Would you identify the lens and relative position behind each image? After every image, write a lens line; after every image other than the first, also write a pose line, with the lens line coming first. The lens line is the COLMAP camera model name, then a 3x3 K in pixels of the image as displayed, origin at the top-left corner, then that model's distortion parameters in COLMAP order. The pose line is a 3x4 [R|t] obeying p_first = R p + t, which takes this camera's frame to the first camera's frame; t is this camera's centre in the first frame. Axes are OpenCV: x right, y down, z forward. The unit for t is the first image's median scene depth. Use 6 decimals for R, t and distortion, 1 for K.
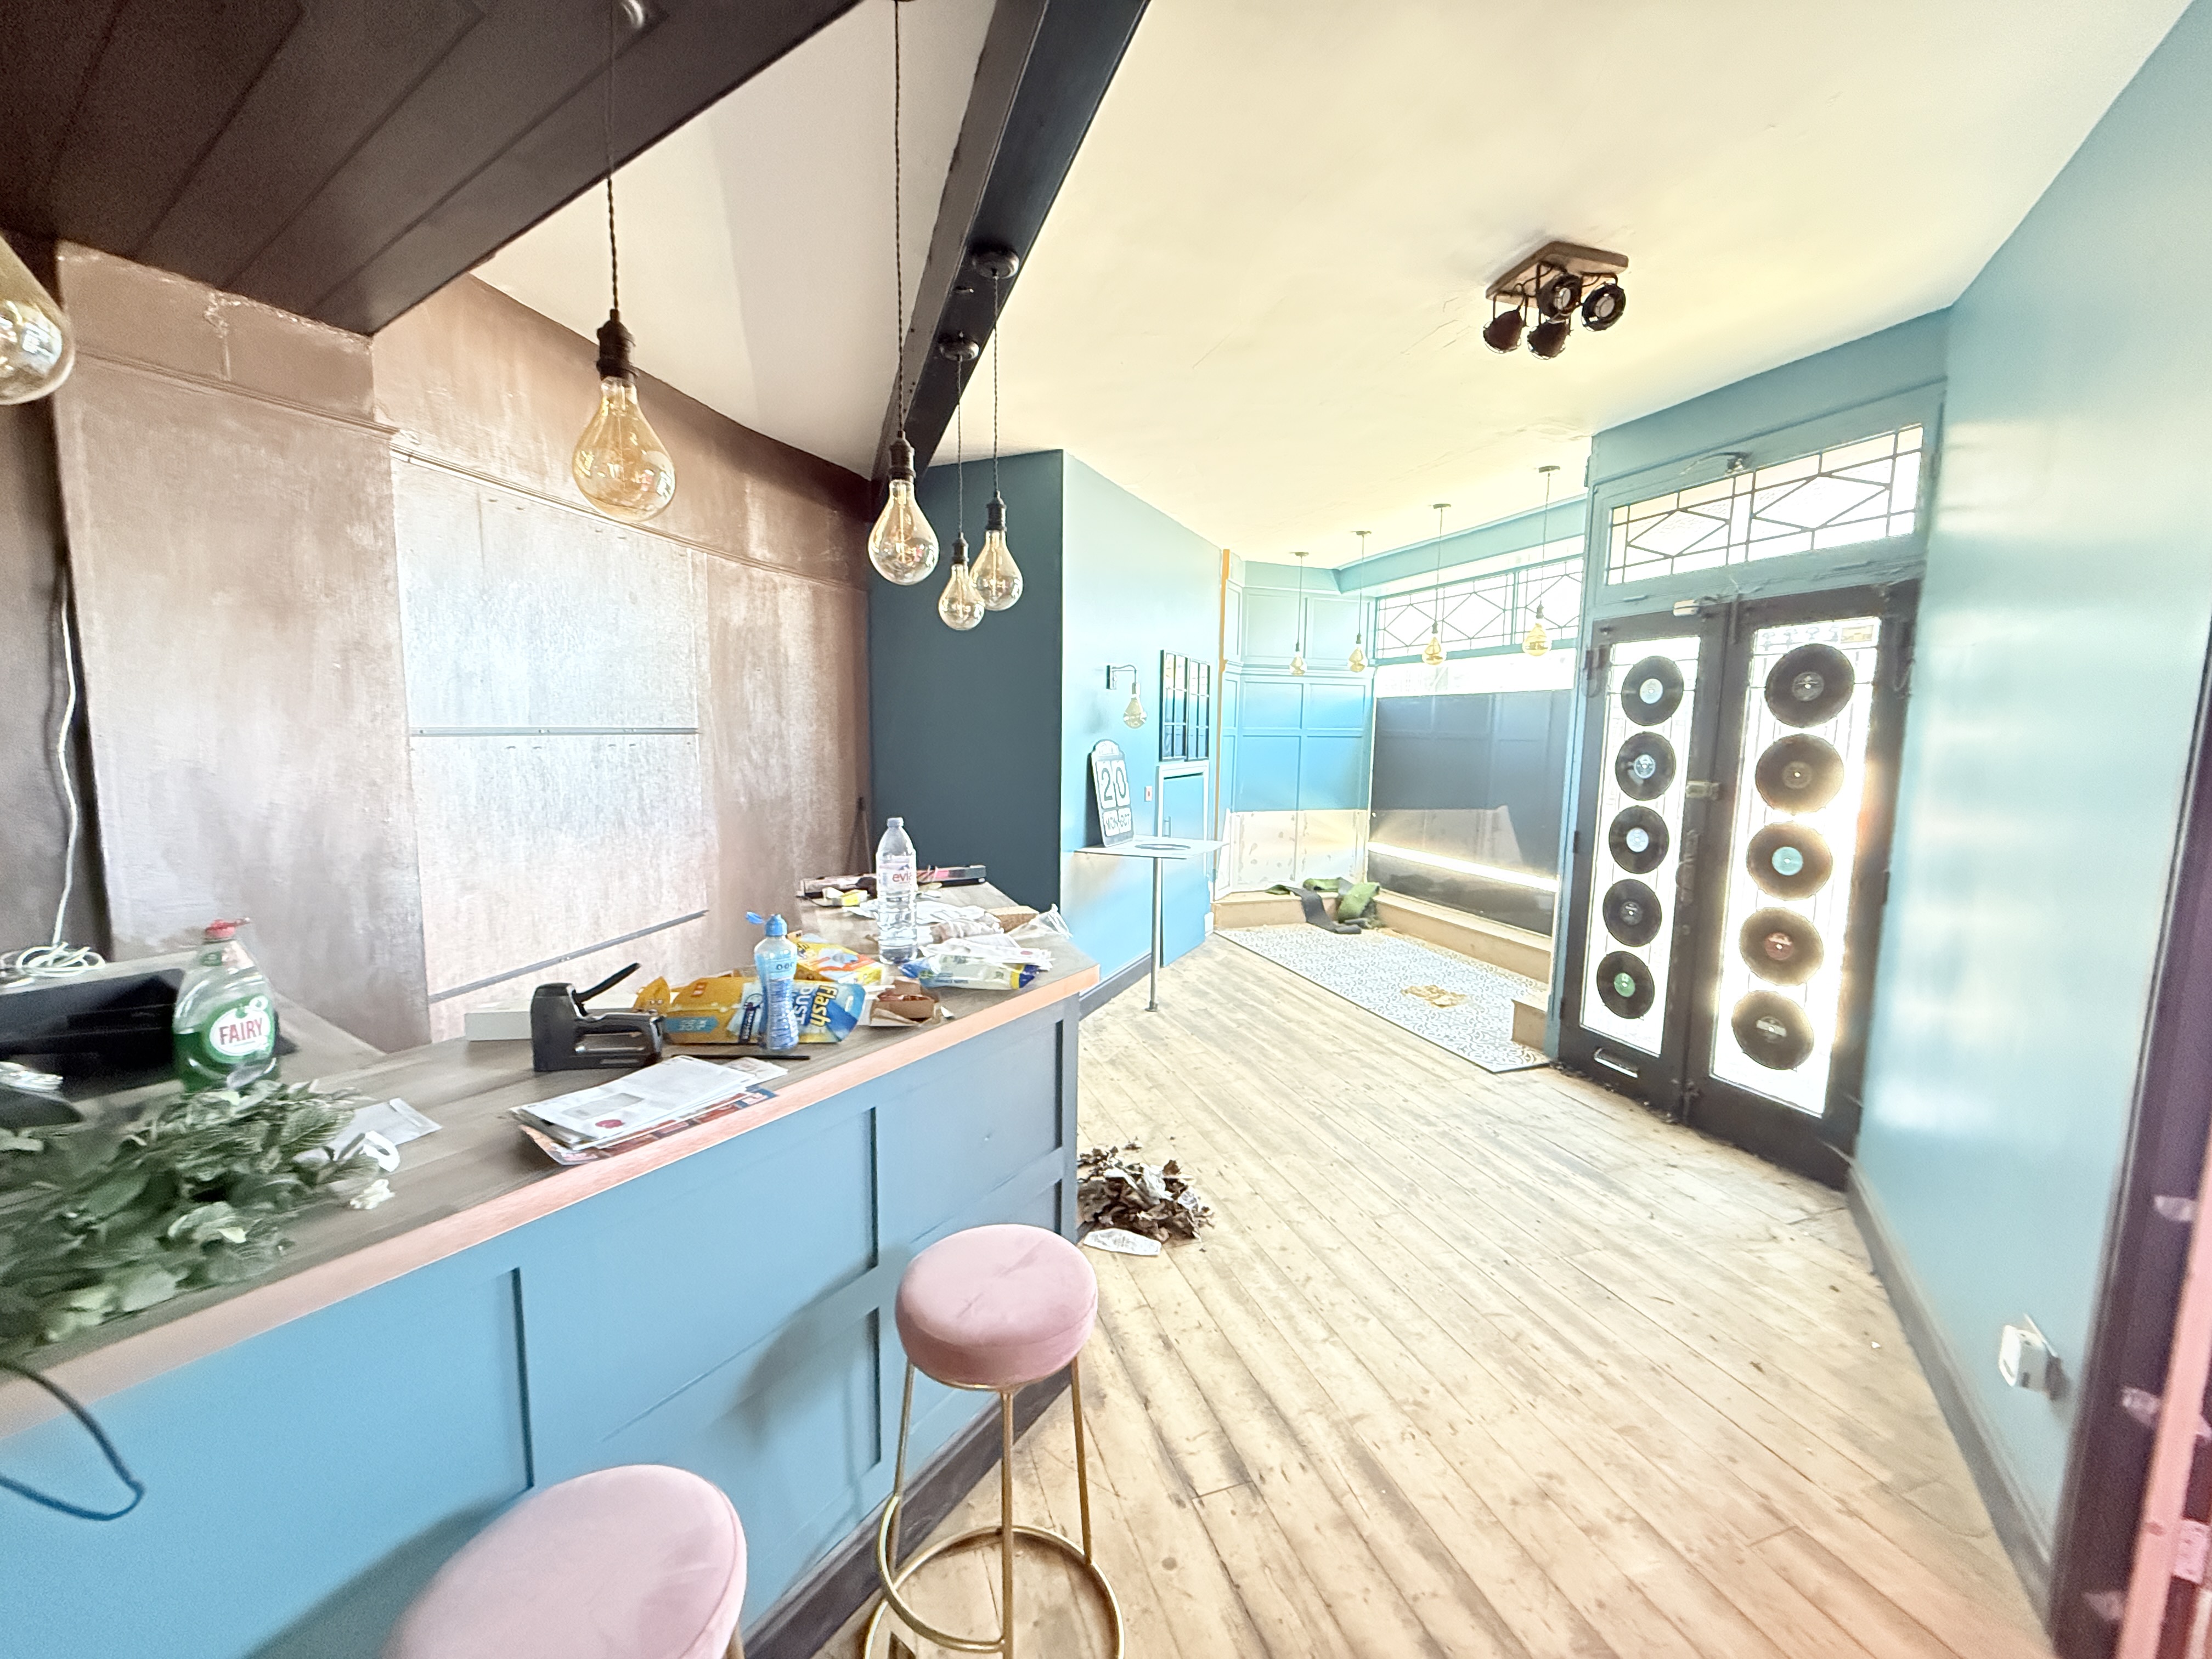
lens RADIAL K [[881.1, 0, 1108.0], [0, 881.1, 832.1], [0, 0, 1]] dist [-0.000123, 0.000028]
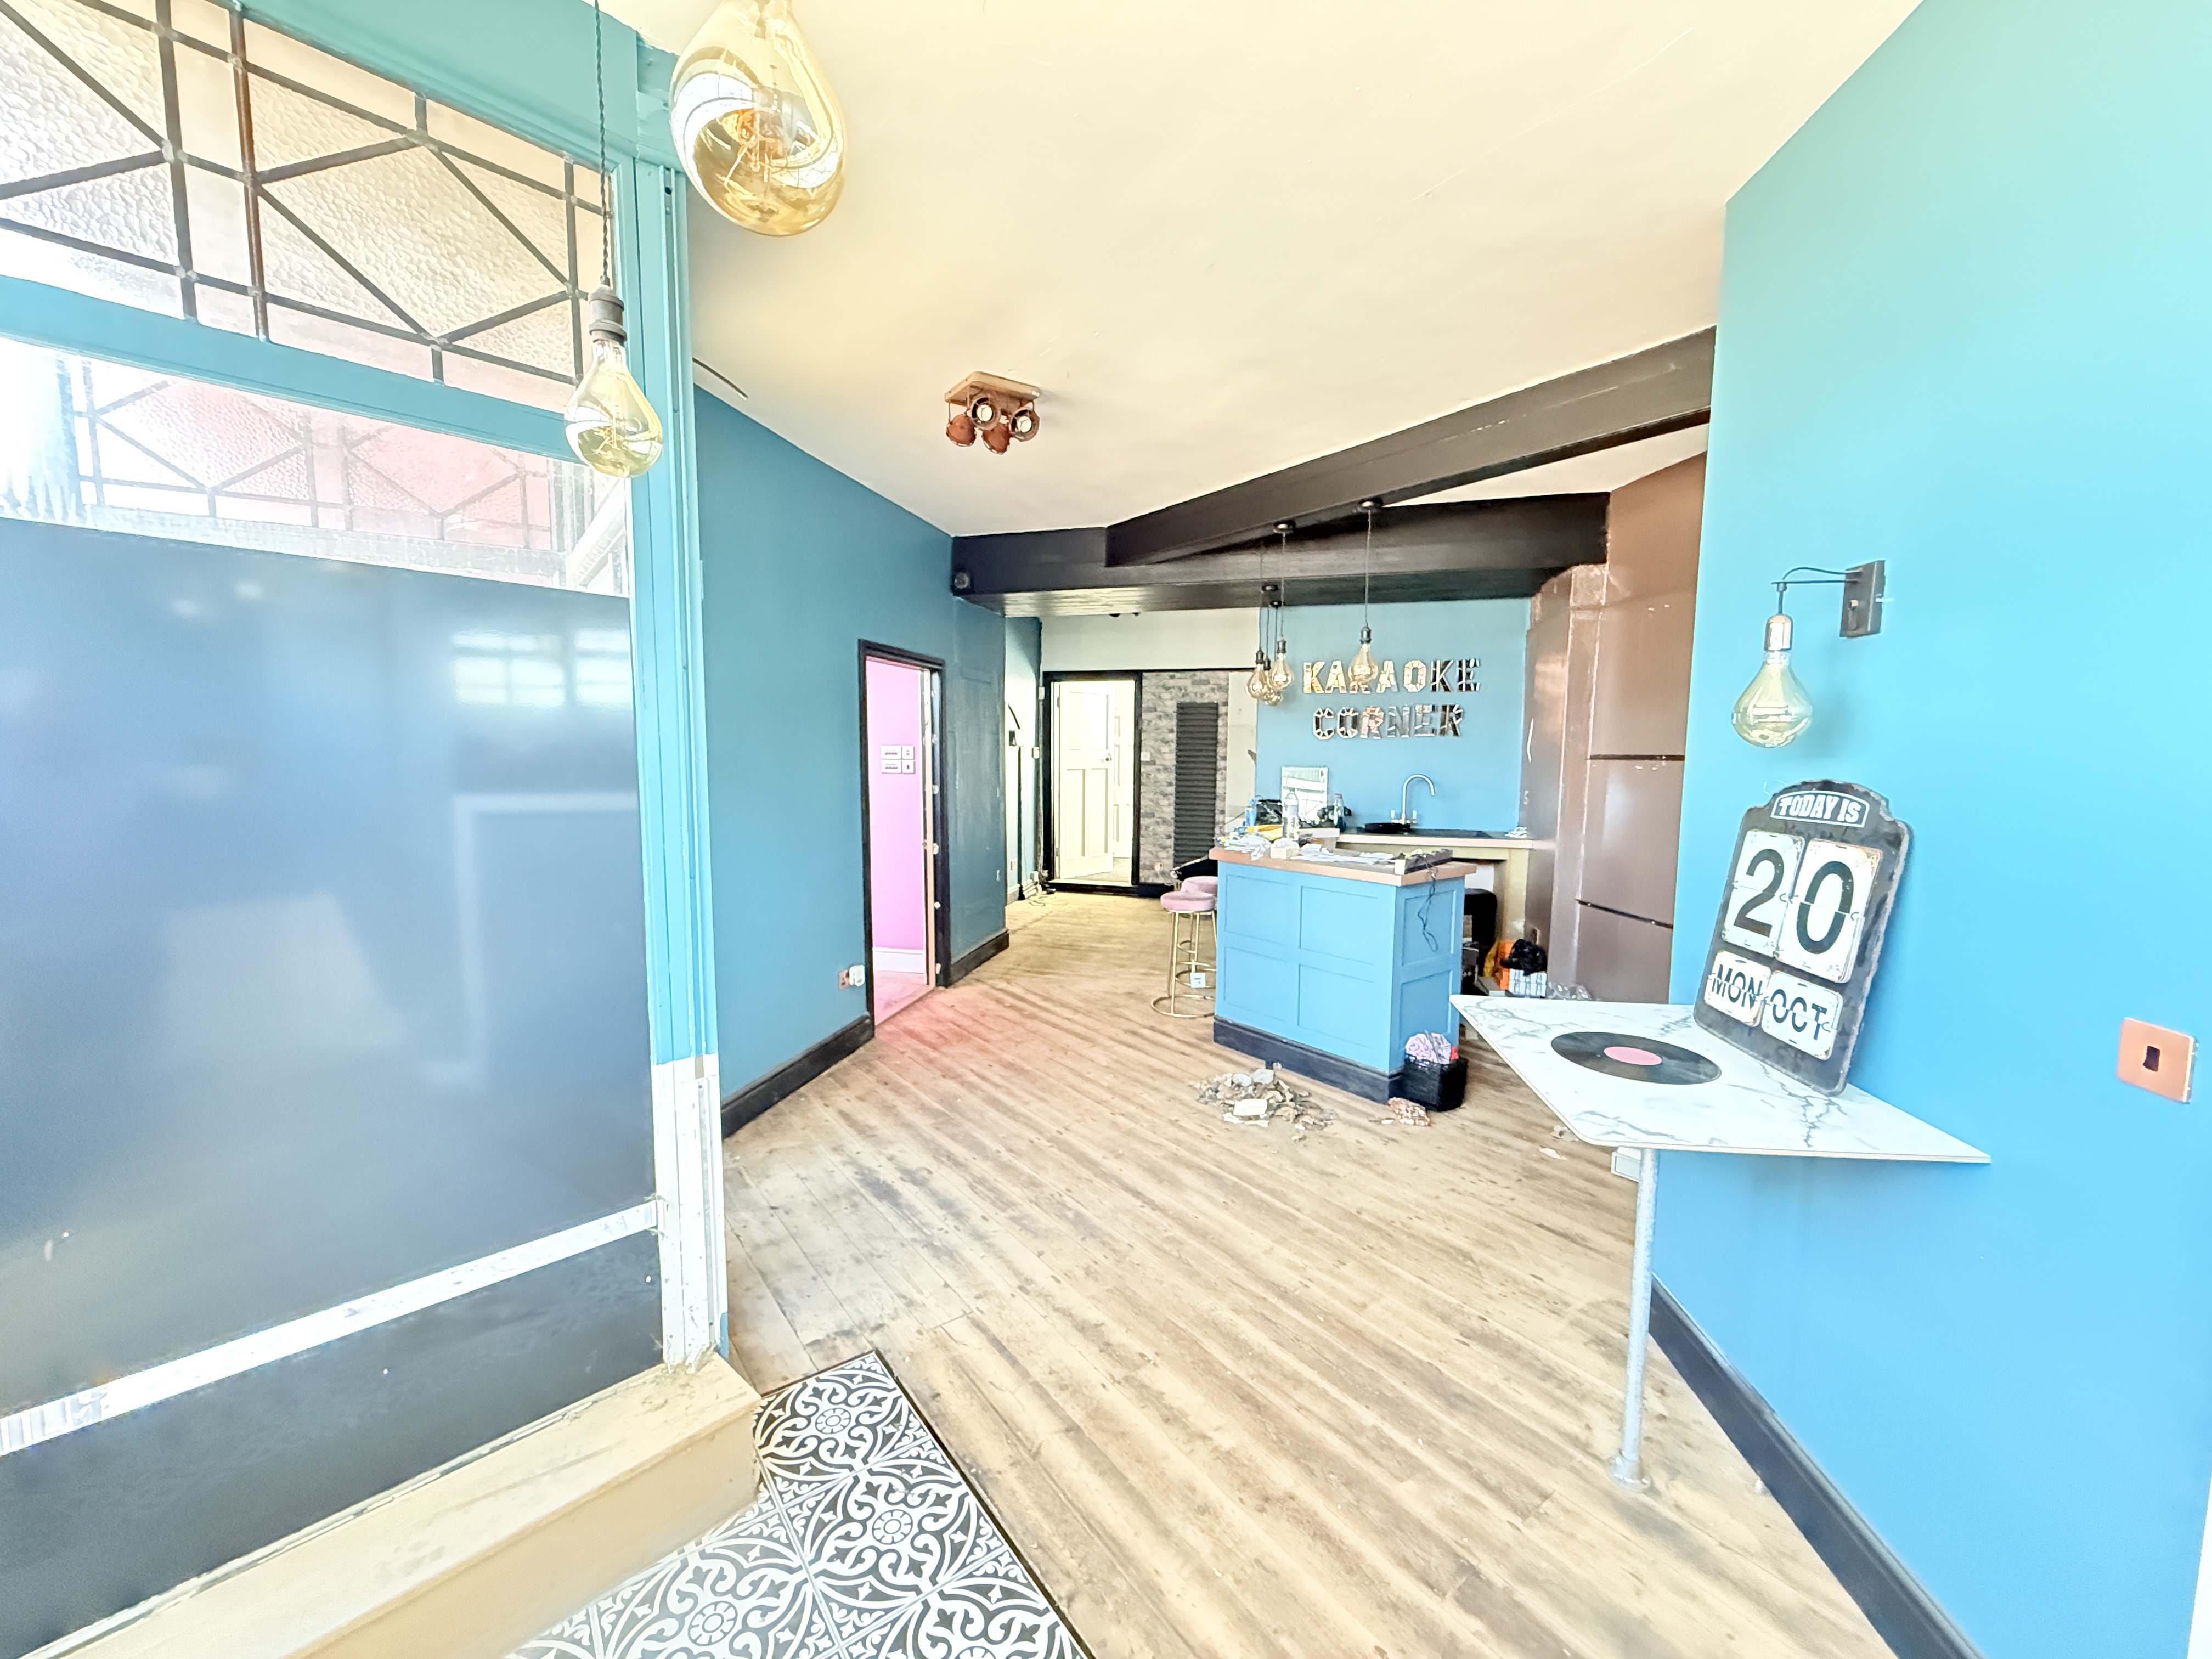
lens RADIAL K [[881.1, 0, 1108.4], [0, 881.1, 835.6], [0, 0, 1]] dist [-0.000123, 0.000028]
pose [[-0.950263, -0.006883, -0.311372, 0.525738], [-0.070801, 0.978355, 0.194446, -0.177468], [0.303294, 0.206820, -0.930182, 1.657775]]
